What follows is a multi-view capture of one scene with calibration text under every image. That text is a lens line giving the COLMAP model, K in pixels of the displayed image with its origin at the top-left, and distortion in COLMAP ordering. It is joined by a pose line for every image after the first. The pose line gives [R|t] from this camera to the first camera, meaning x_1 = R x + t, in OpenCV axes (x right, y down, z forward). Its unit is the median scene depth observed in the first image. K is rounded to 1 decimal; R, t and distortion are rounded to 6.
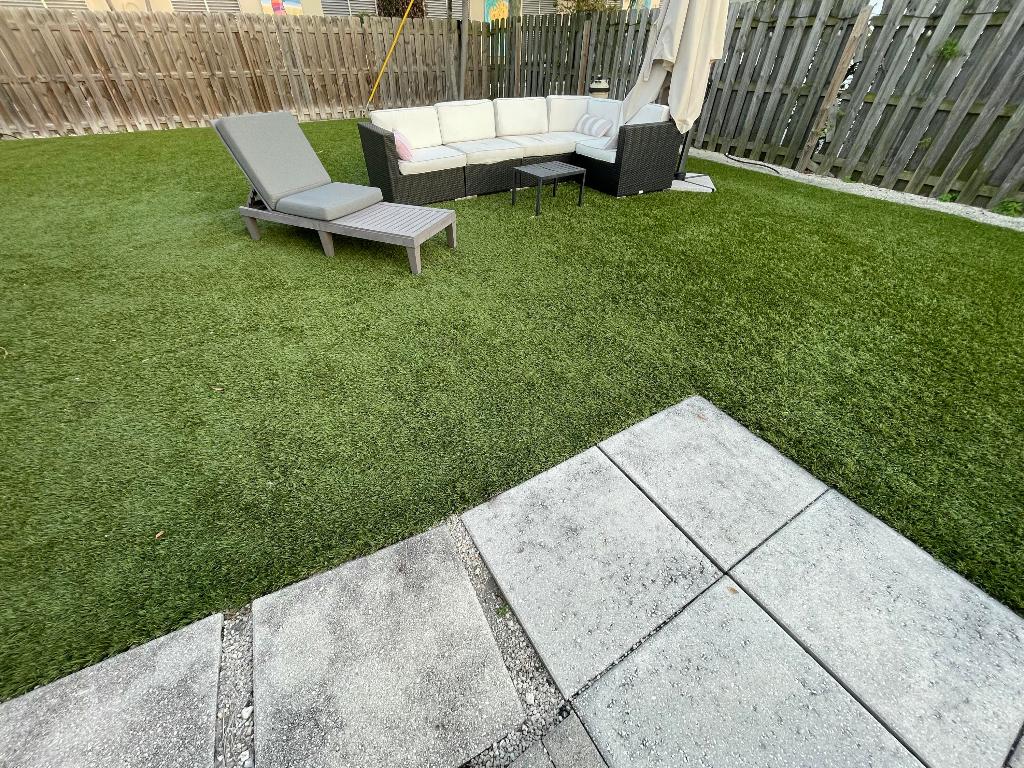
lens RADIAL K [[412.1, 0, 508.8], [0, 412.1, 379.8], [0, 0, 1]] dist [0.003739, -0.001570]
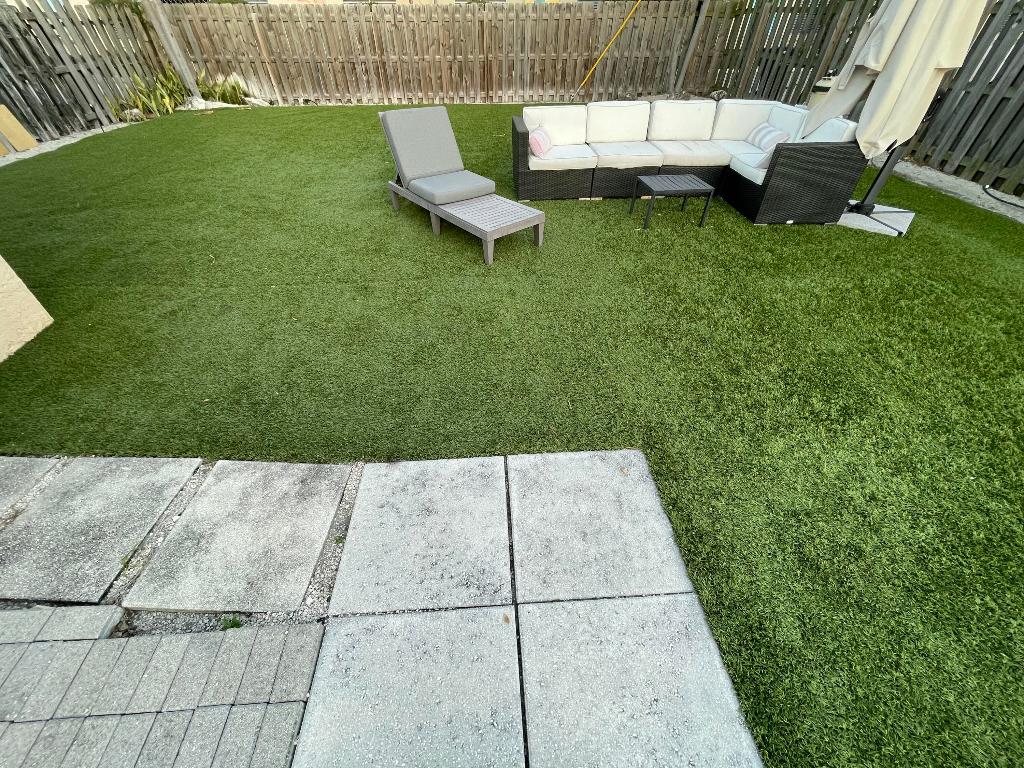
lens RADIAL K [[412.1, 0, 507.0], [0, 412.1, 379.9], [0, 0, 1]] dist [0.003739, -0.001570]
pose [[0.881610, 0.303257, -0.361662, 0.334555], [-0.289778, 0.952623, 0.092403, -0.081680], [0.372550, 0.023339, 0.927719, -0.005281]]
